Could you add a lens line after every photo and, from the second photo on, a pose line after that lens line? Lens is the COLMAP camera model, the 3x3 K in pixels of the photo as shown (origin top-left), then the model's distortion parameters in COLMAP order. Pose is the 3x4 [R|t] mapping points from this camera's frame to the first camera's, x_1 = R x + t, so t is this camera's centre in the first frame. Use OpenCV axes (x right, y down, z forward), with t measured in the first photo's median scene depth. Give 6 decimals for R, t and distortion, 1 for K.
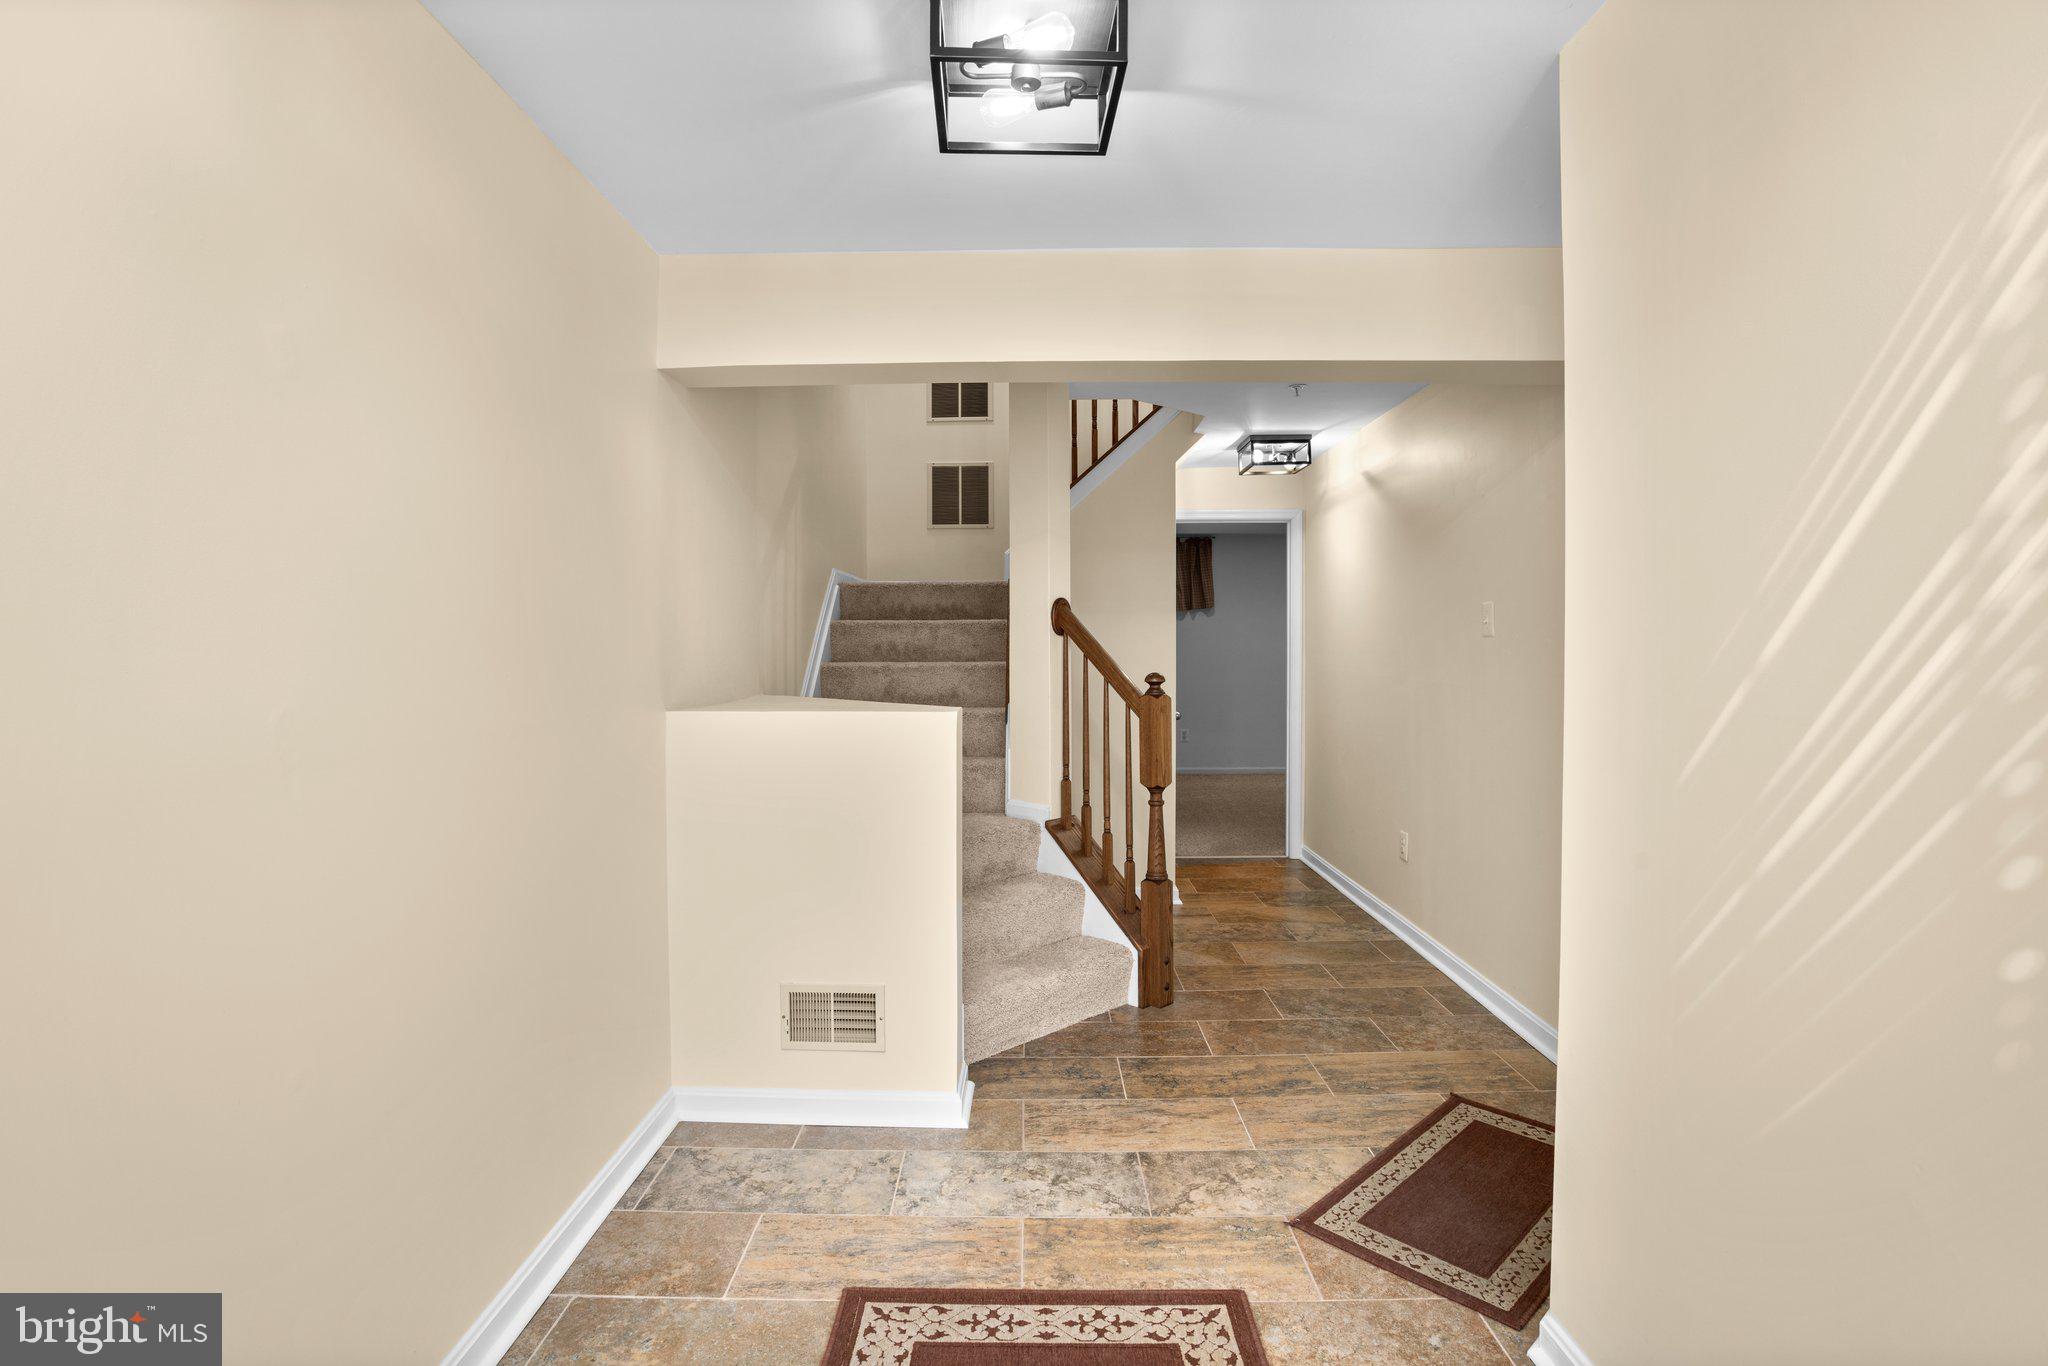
lens RADIAL K [[1025.3, 0, 1017.7], [0, 1025.3, 626.1], [0, 0, 1]] dist [-0.071433, 0.031247]
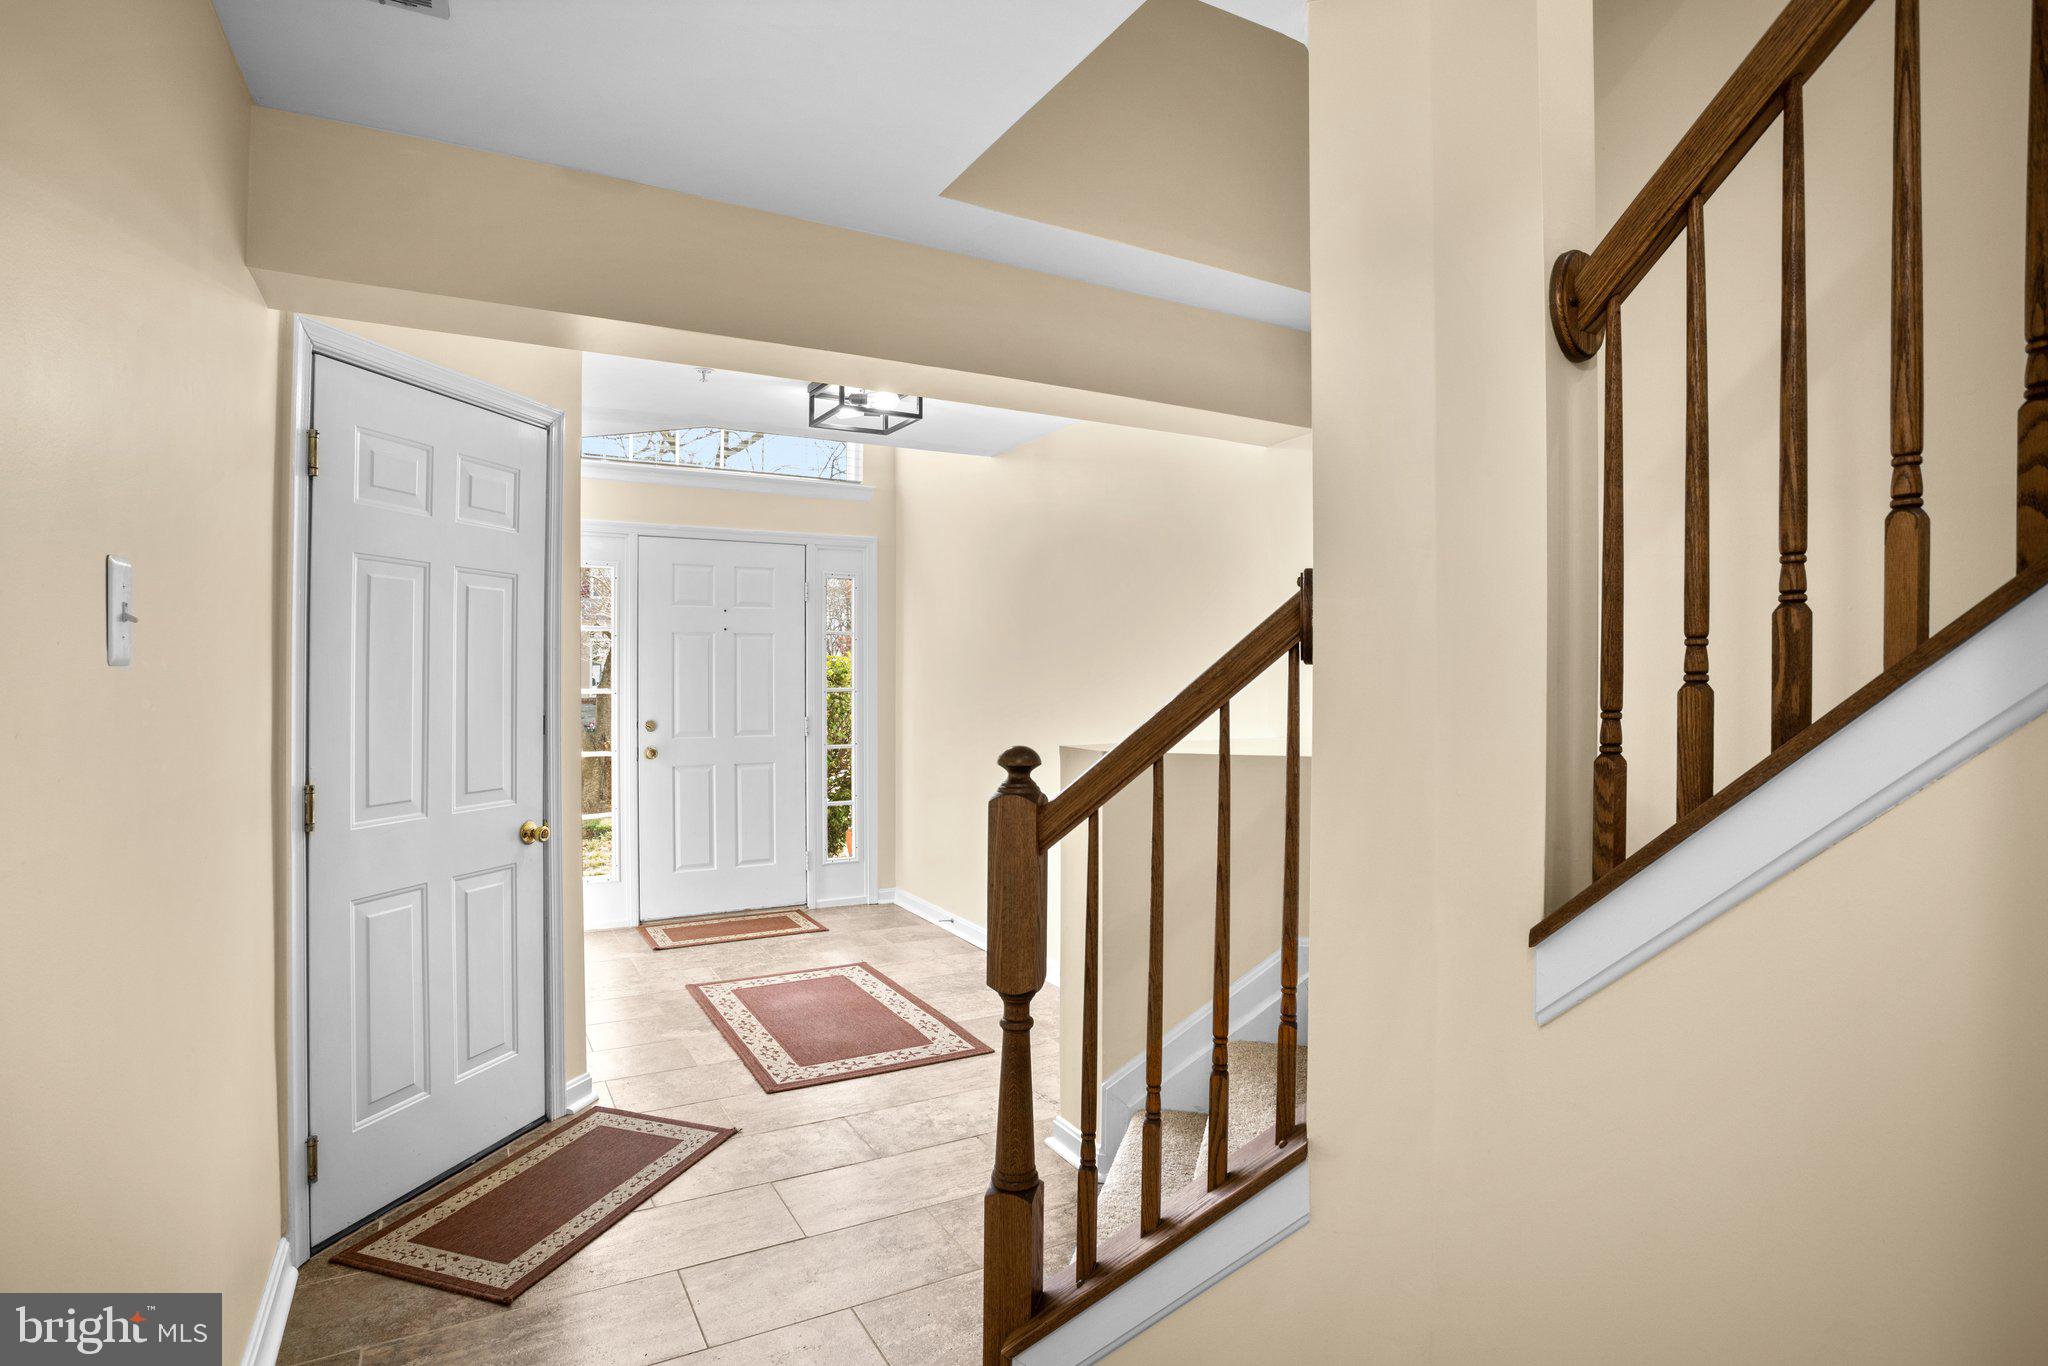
lens RADIAL K [[1037.4, 0, 1024.0], [0, 1037.4, 683.0], [0, 0, 1]] dist [-0.075961, 0.034758]
pose [[-0.869418, 0.000355, -0.494078, 0.553459], [0.010222, 0.999799, -0.017269, 0.045053], [0.493972, -0.020065, -0.869246, 2.155270]]
